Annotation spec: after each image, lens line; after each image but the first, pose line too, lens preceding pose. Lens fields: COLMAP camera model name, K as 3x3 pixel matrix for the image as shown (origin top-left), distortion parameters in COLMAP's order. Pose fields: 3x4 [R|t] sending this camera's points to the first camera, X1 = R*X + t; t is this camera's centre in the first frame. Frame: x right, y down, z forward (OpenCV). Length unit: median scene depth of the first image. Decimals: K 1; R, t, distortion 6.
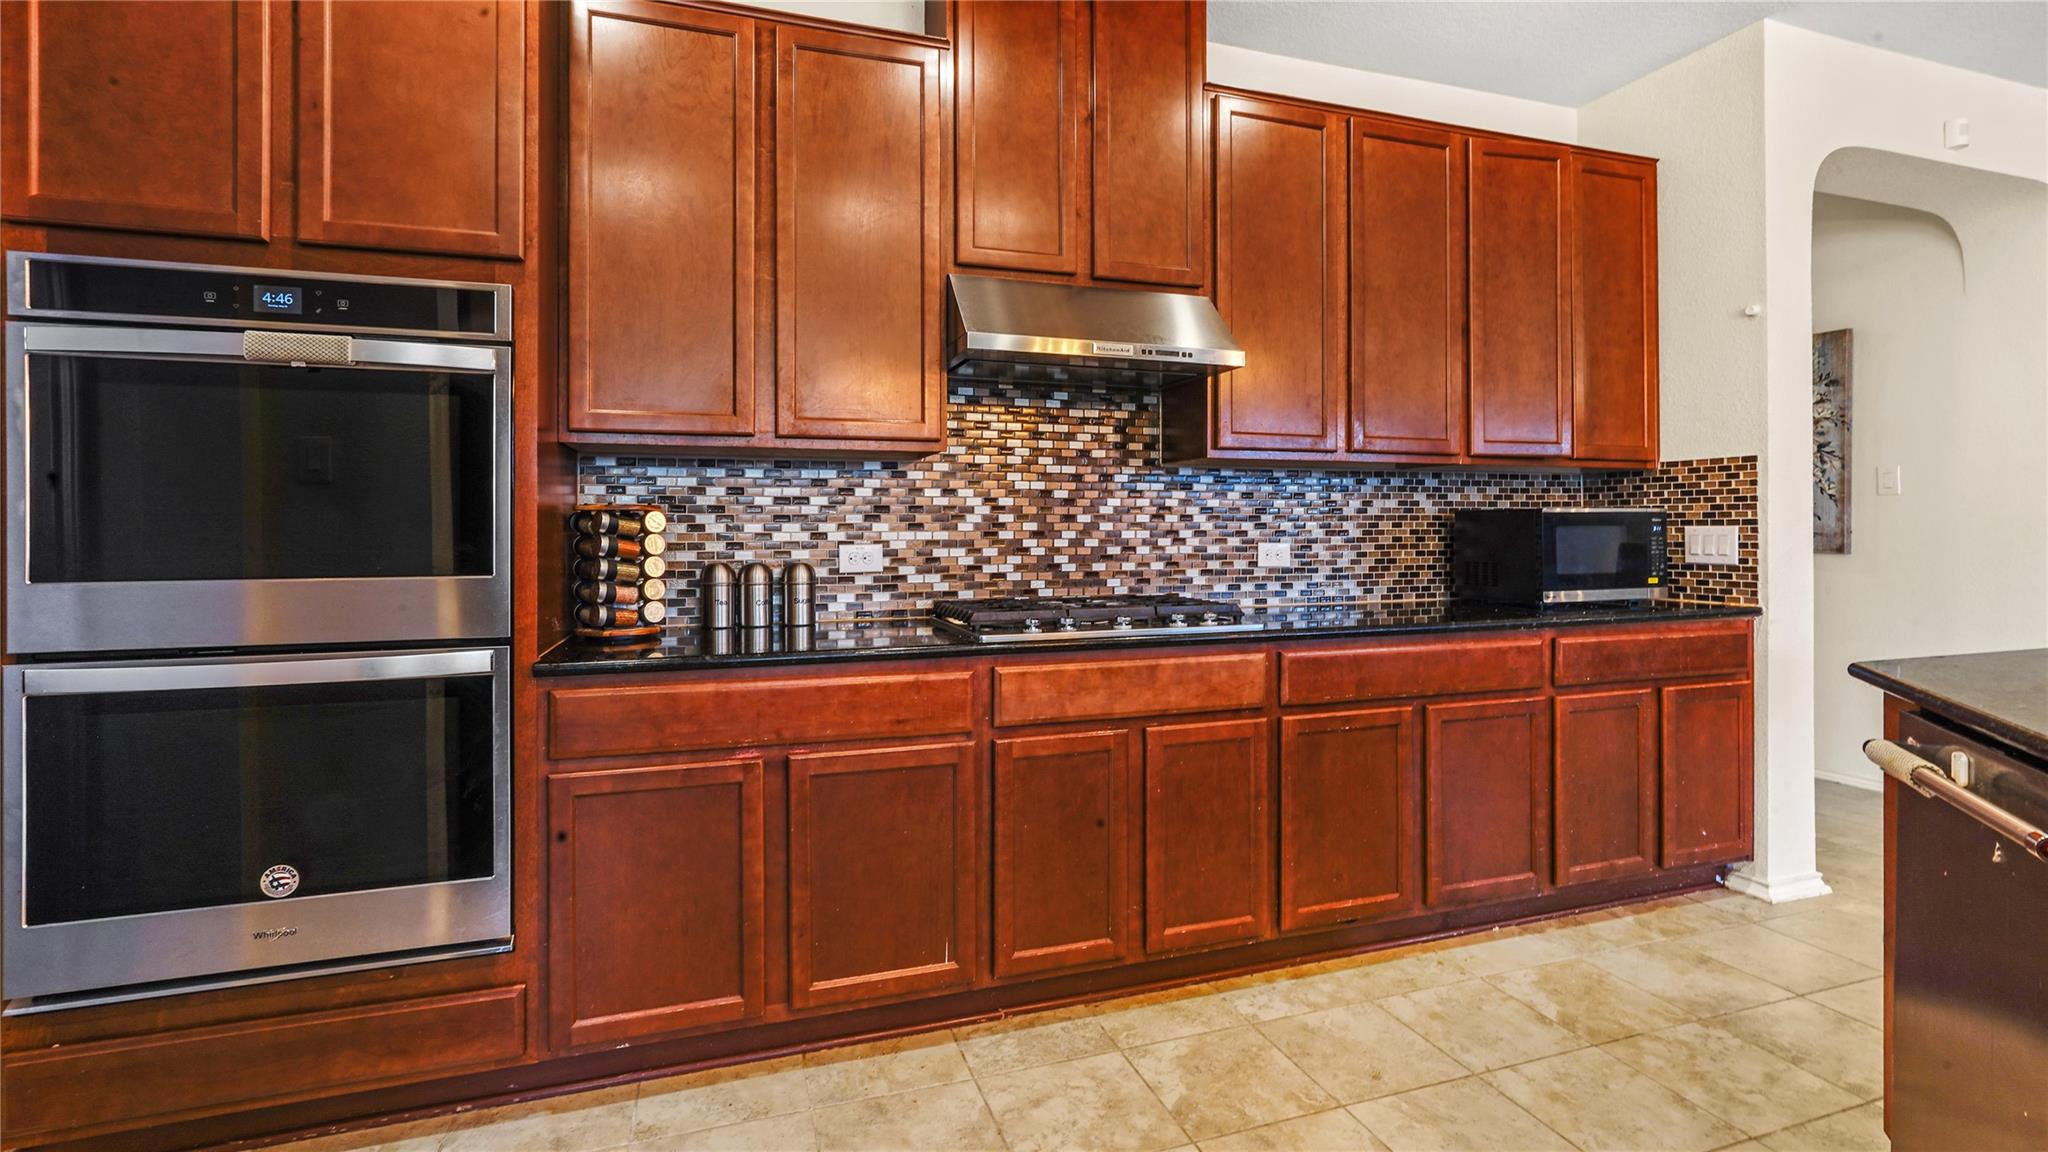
lens RADIAL K [[951.3, 0, 1026.5], [0, 951.3, 524.4], [0, 0, 1]] dist [-0.002151, -0.000226]
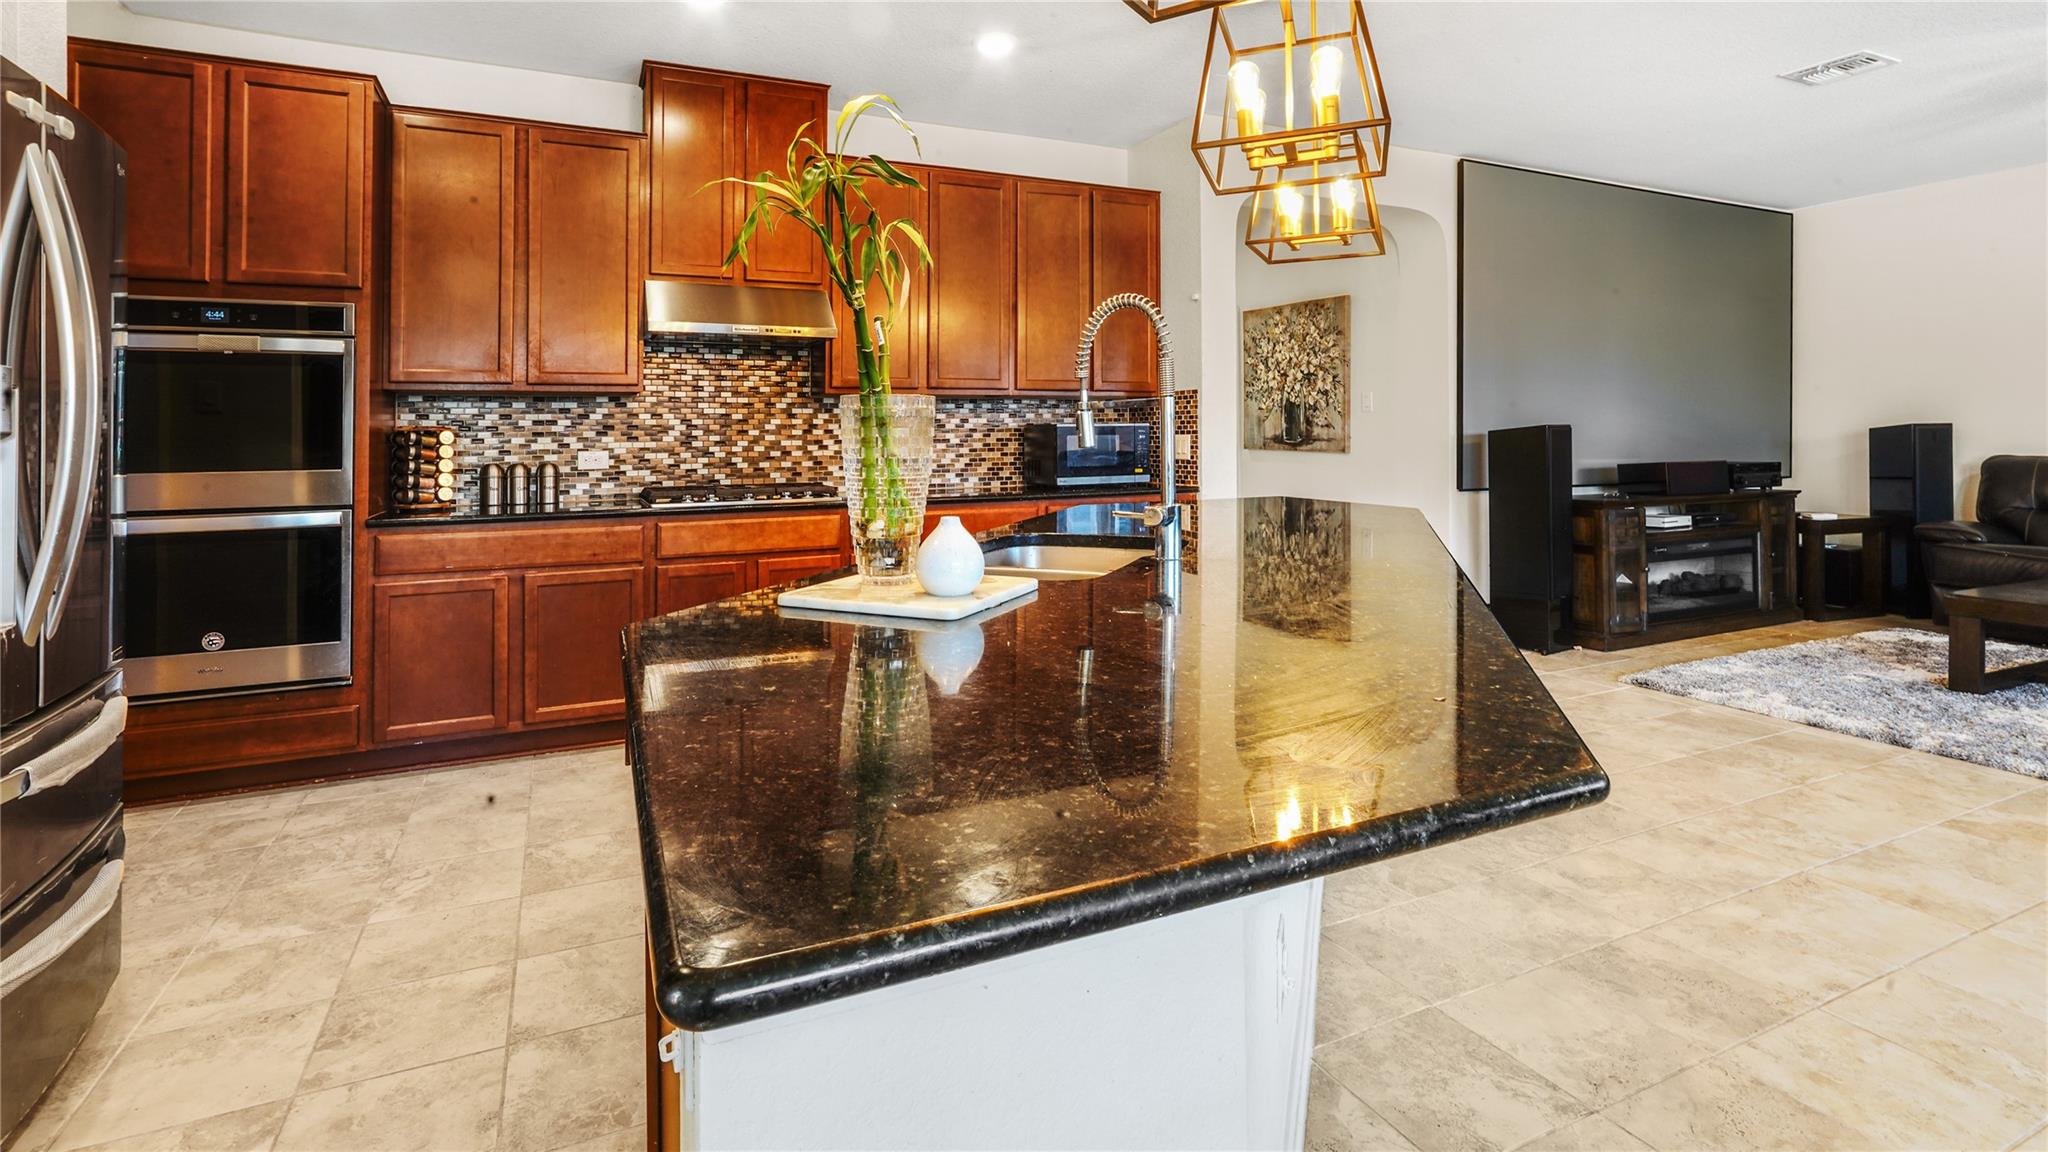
lens RADIAL K [[1001.5, 0, 1020.4], [0, 1001.5, 406.7], [0, 0, 1]] dist [0.001036, 0.000315]
pose [[0.994221, -0.003653, 0.107295, 0.348236], [0.006340, 0.999674, -0.024713, -0.006235], [-0.107170, 0.025250, 0.993920, -0.699224]]
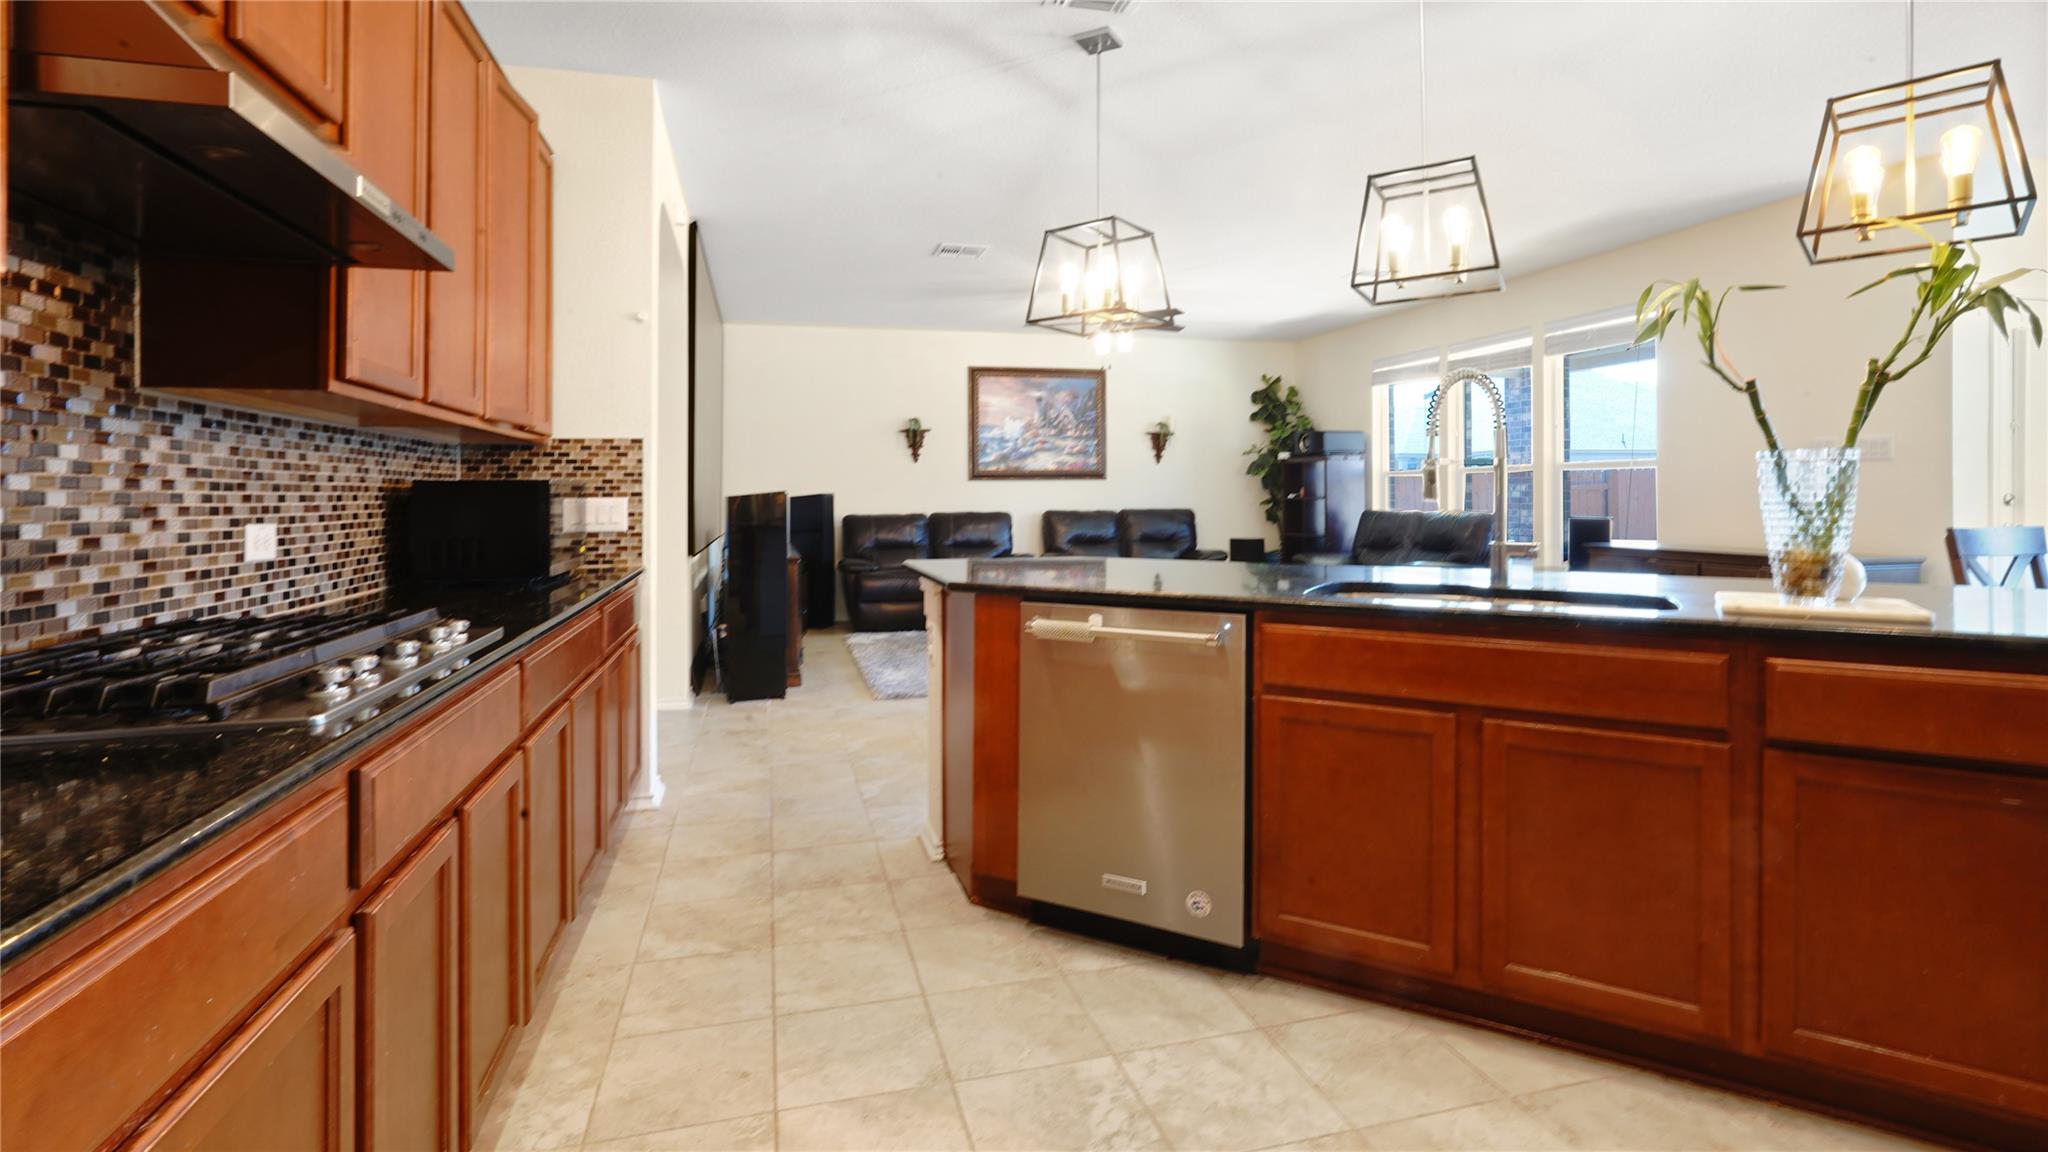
lens RADIAL K [[939.9, 0, 1027.8], [0, 939.9, 490.9], [0, 0, 1]] dist [-0.000481, 0.000043]
pose [[0.062589, 0.006712, 0.998017, -0.433251], [0.006805, 0.999951, -0.007152, 0.005443], [-0.998016, 0.007239, 0.062540, 0.511369]]
